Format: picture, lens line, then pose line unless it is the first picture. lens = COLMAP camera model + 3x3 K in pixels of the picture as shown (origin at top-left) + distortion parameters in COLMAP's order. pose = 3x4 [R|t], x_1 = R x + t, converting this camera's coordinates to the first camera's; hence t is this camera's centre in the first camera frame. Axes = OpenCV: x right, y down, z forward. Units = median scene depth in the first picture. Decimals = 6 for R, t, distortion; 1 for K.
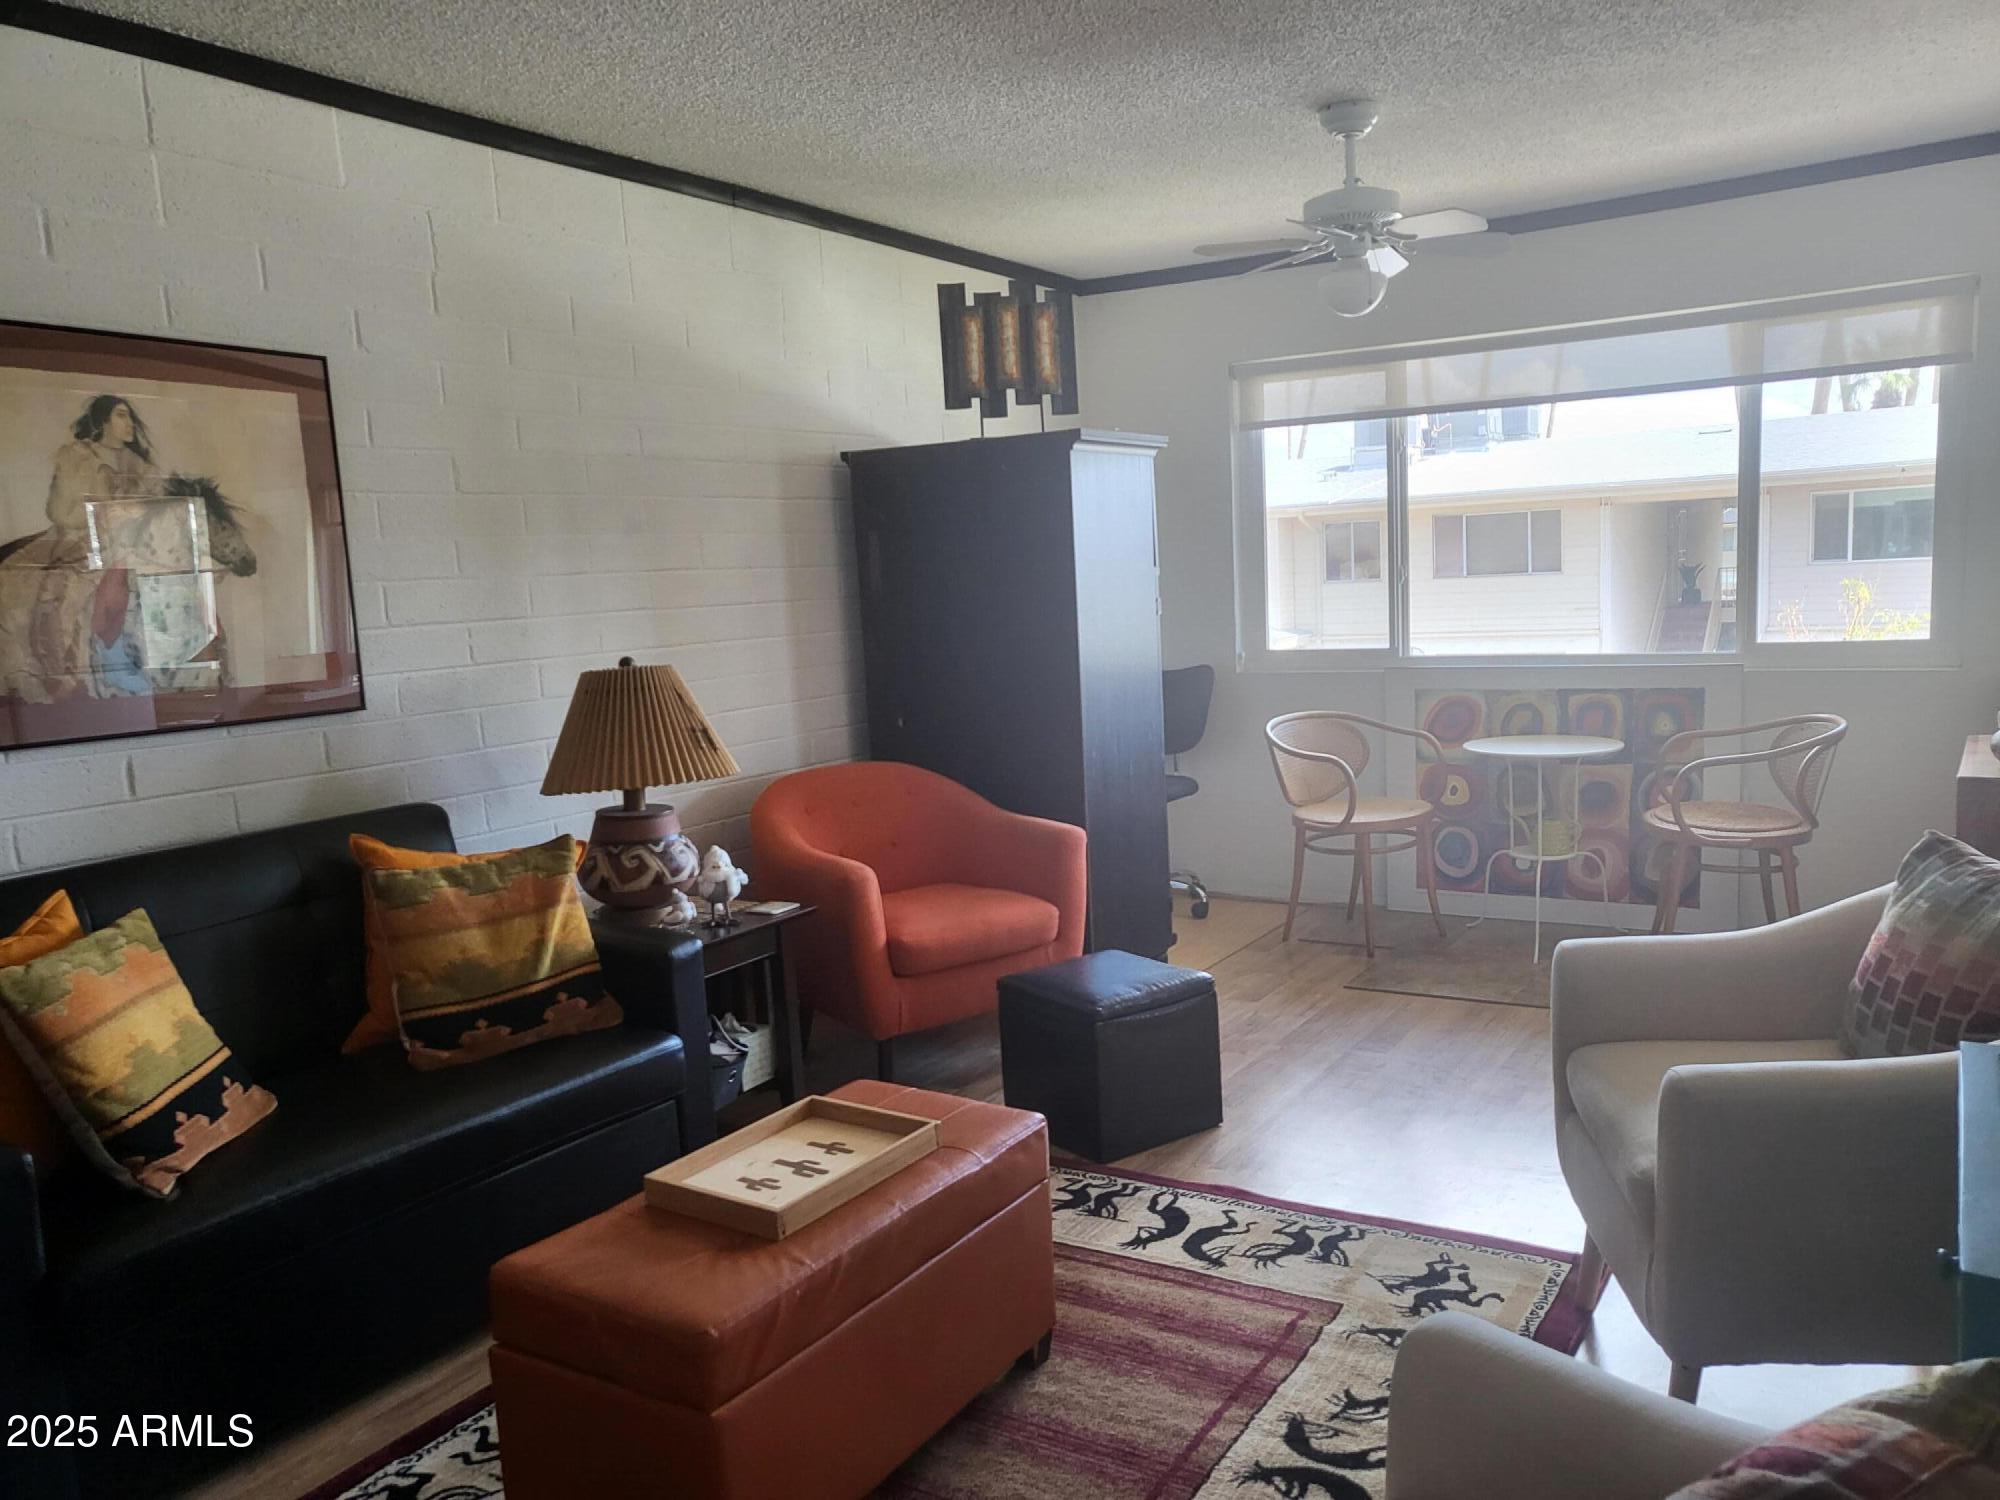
lens RADIAL K [[1549.4, 0, 1054.3], [0, 1549.4, 769.0], [0, 0, 1]] dist [-0.009105, 0.068862]
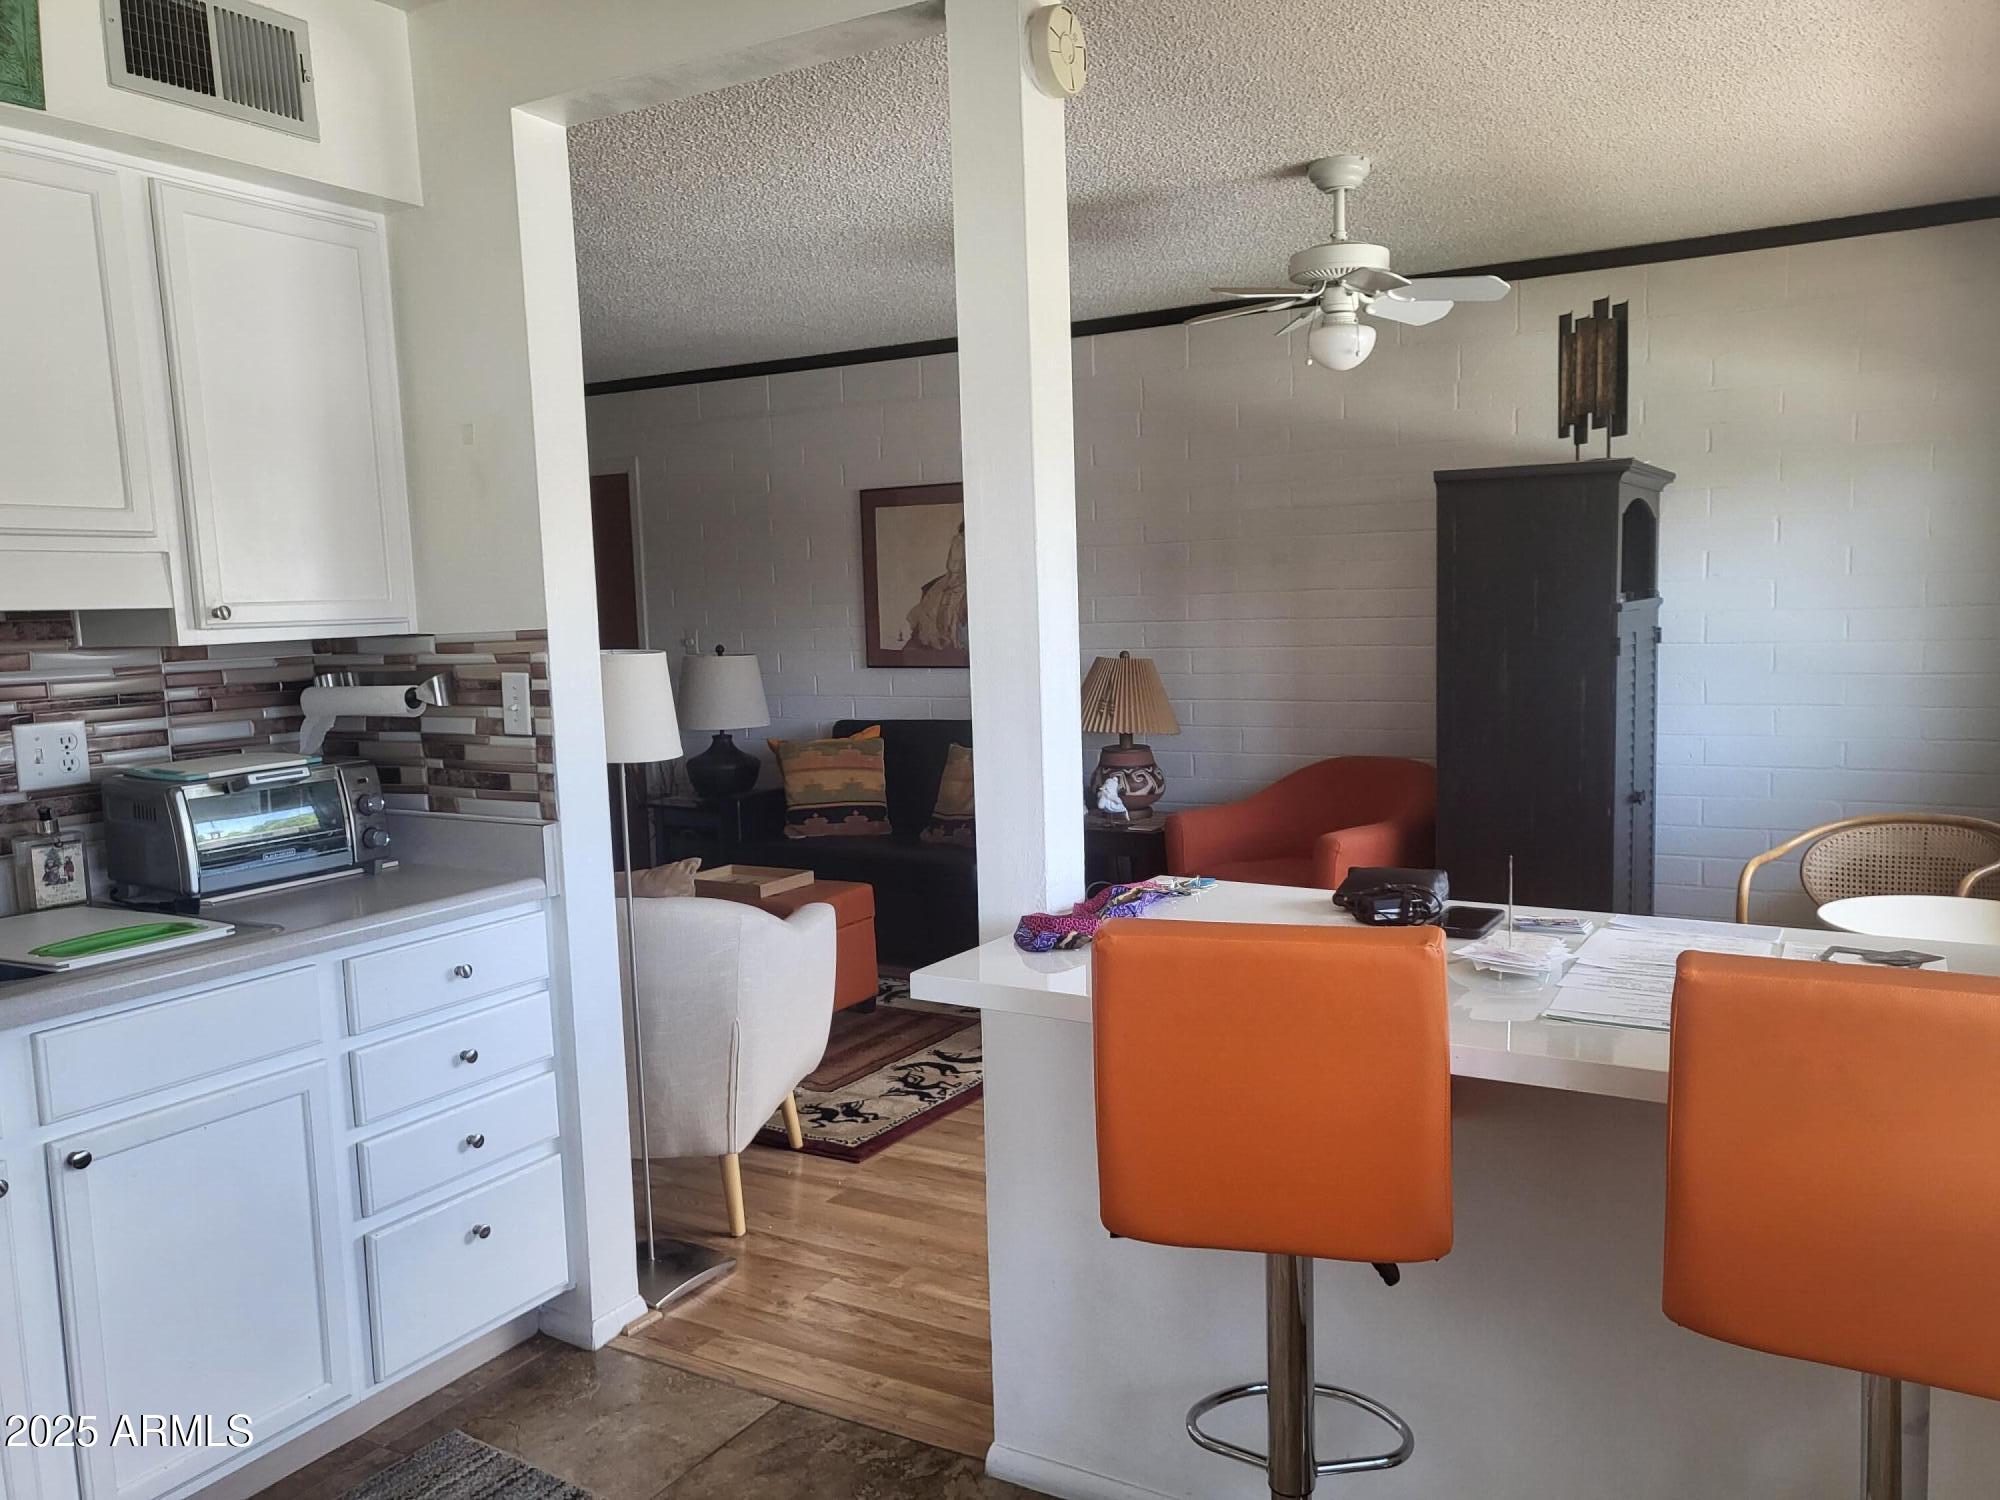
lens RADIAL K [[1549.4, 0, 1007.4], [0, 1549.4, 749.0], [0, 0, 1]] dist [-0.009105, 0.068862]
pose [[0.001835, 0.149600, -0.988745, 1.534329], [-0.097445, 0.984068, 0.148712, -0.231124], [0.995239, 0.096075, 0.016383, 1.007090]]
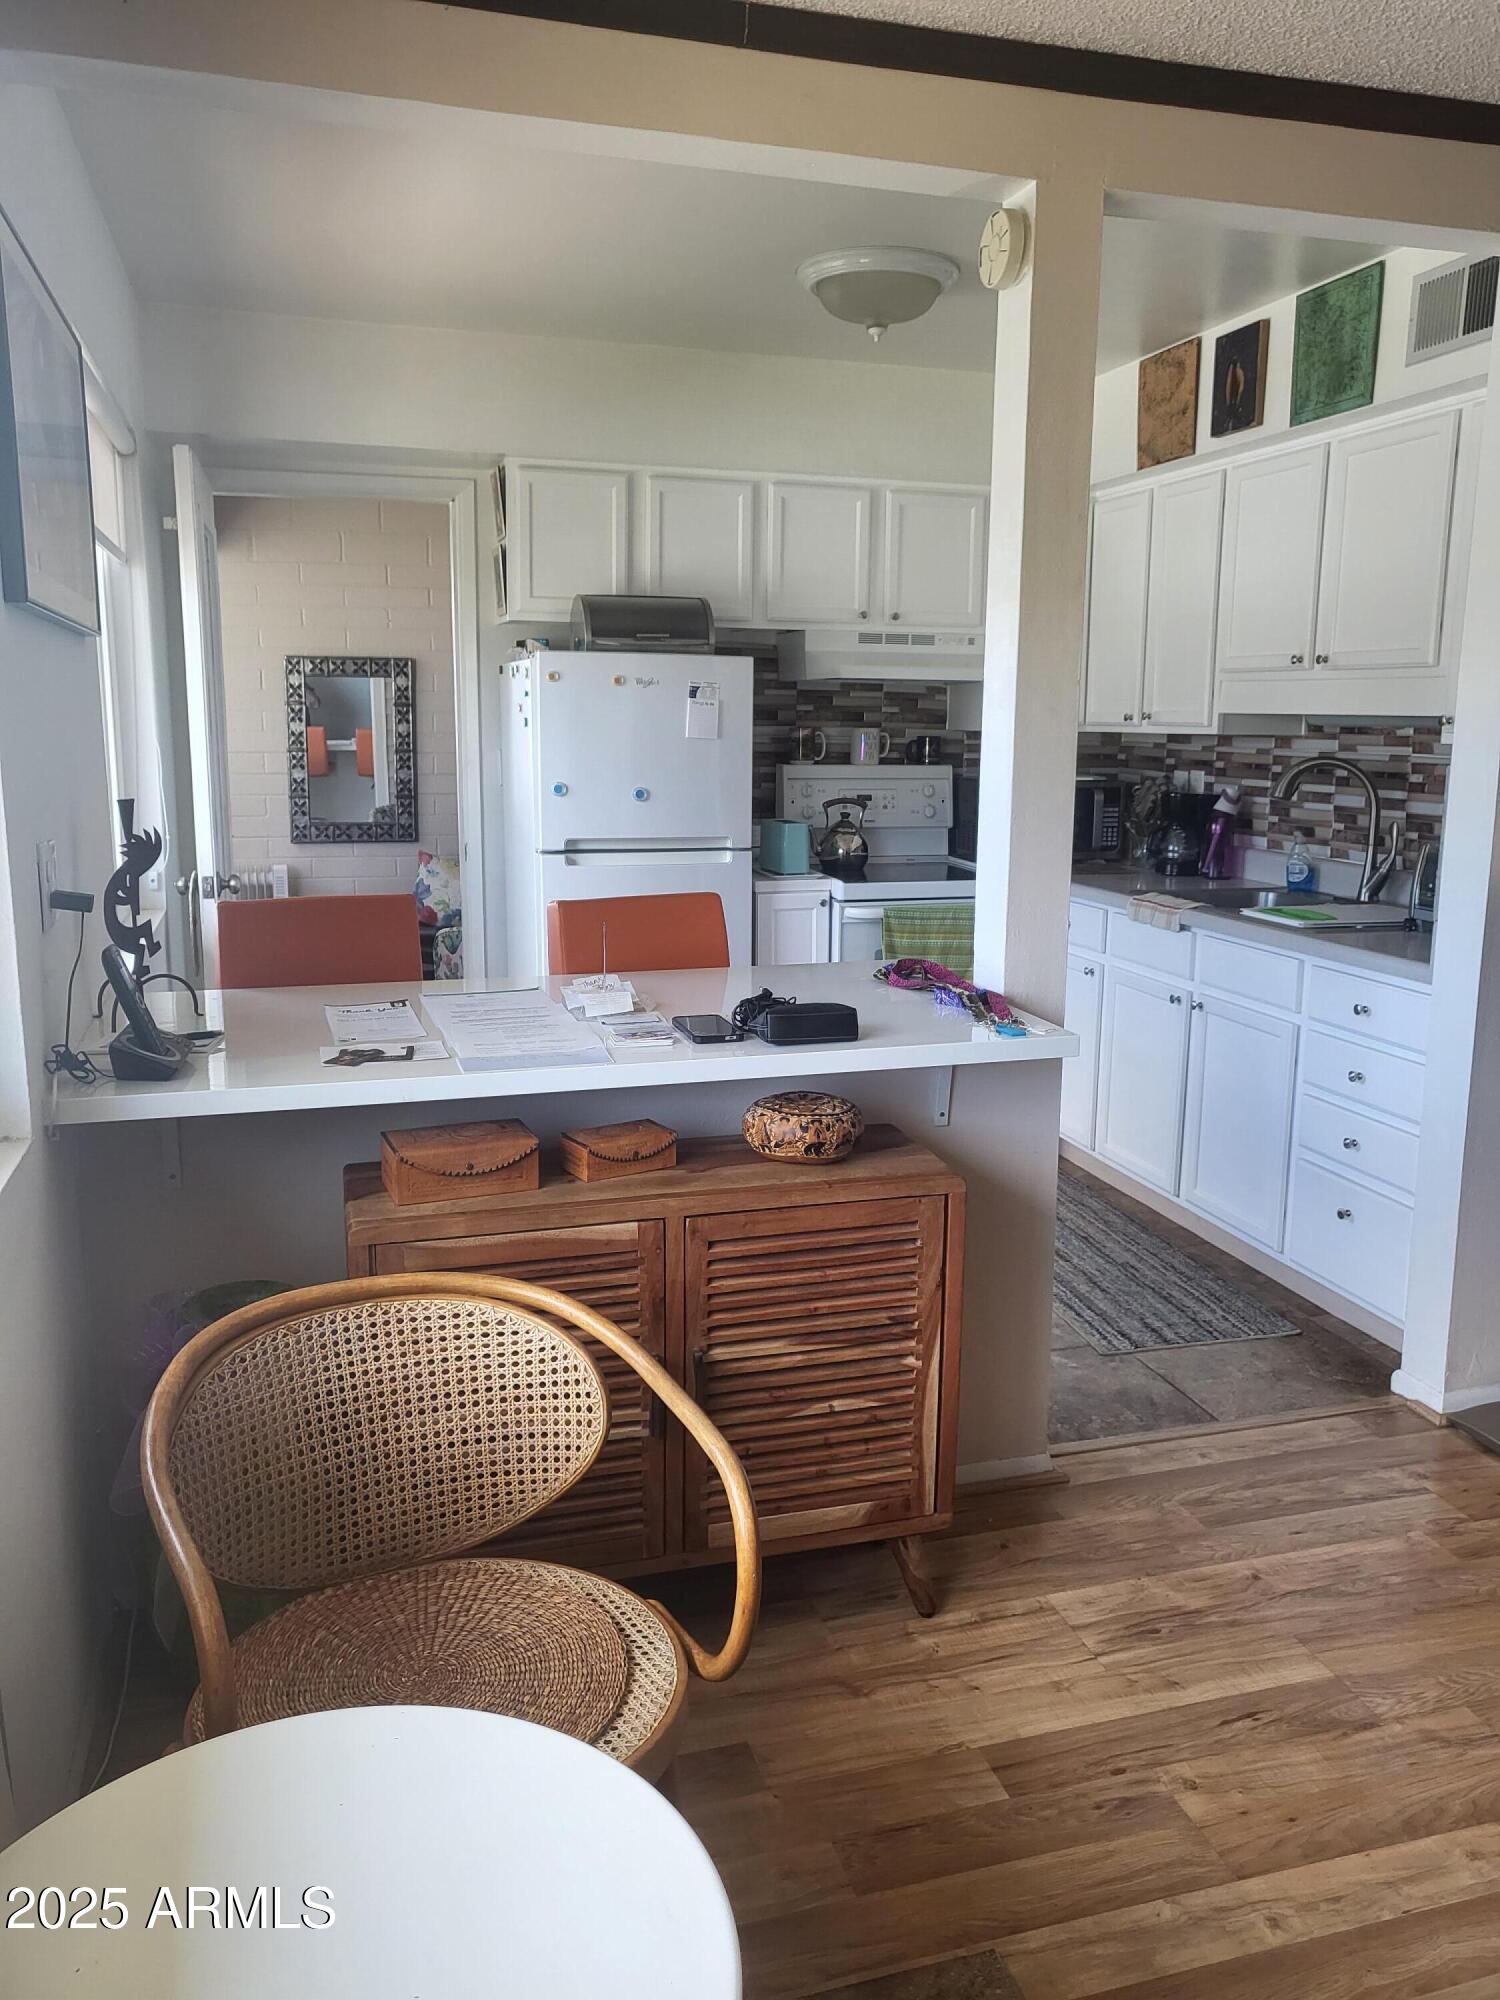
lens RADIAL K [[1549.4, 0, 753.4], [0, 1549.4, 997.8], [0, 0, 1]] dist [-0.009105, 0.068862]
pose [[-0.749131, -0.079982, 0.657575, 0.323263], [0.113131, 0.962652, 0.245972, -0.277807], [-0.652689, 0.258657, -0.712105, 1.811081]]
